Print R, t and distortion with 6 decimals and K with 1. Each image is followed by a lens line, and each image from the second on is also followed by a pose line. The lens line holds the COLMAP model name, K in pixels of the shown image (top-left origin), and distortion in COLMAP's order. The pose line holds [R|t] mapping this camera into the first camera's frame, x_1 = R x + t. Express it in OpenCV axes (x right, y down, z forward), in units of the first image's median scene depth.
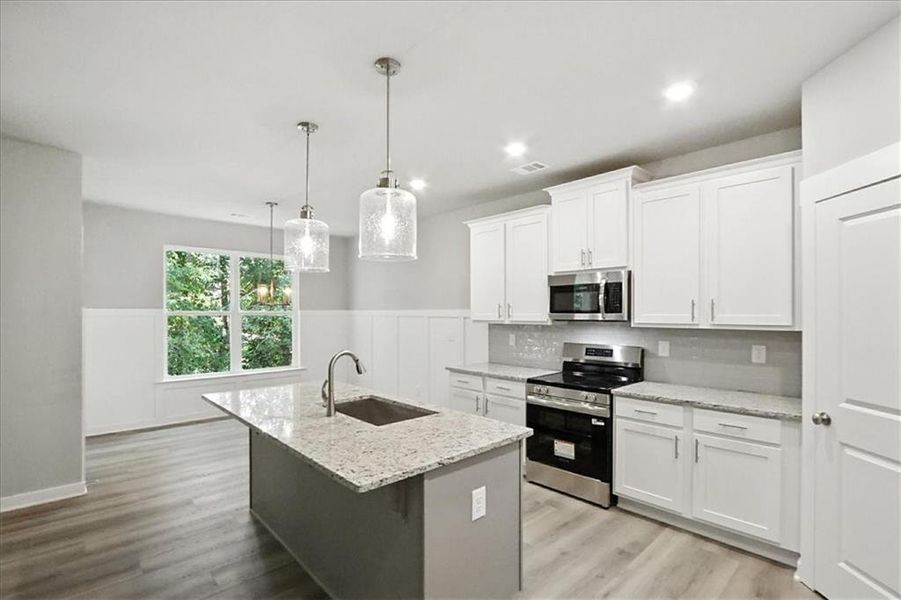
lens RADIAL K [[415.4, 0, 461.4], [0, 415.4, 312.1], [0, 0, 1]] dist [-0.018478, 0.001963]
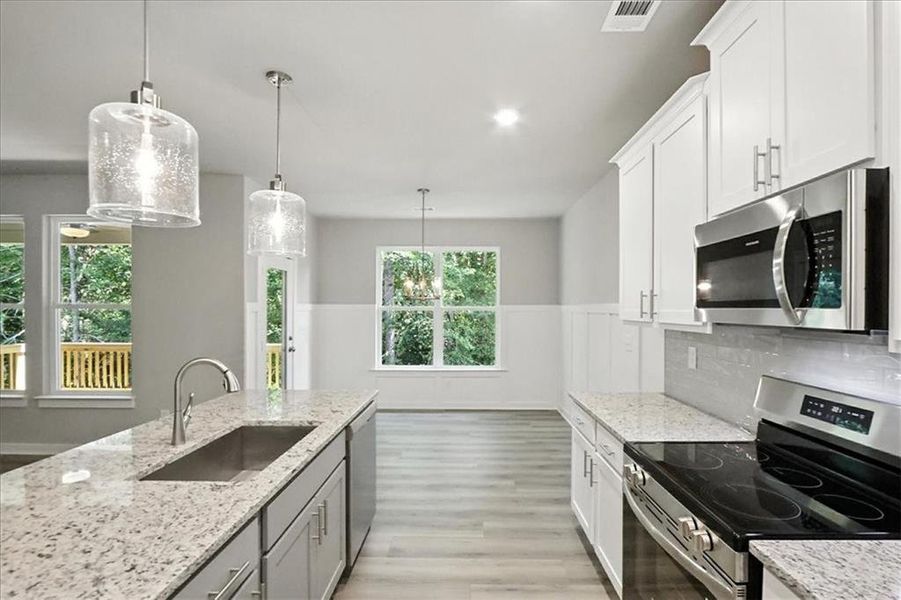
lens RADIAL K [[415.4, 0, 460.9], [0, 415.4, 312.1], [0, 0, 1]] dist [-0.018478, 0.001963]
pose [[0.712287, 0.004286, -0.701875, 0.369158], [0.002708, 0.999957, 0.008855, 0.002378], [0.701883, -0.008208, 0.712245, 0.528942]]
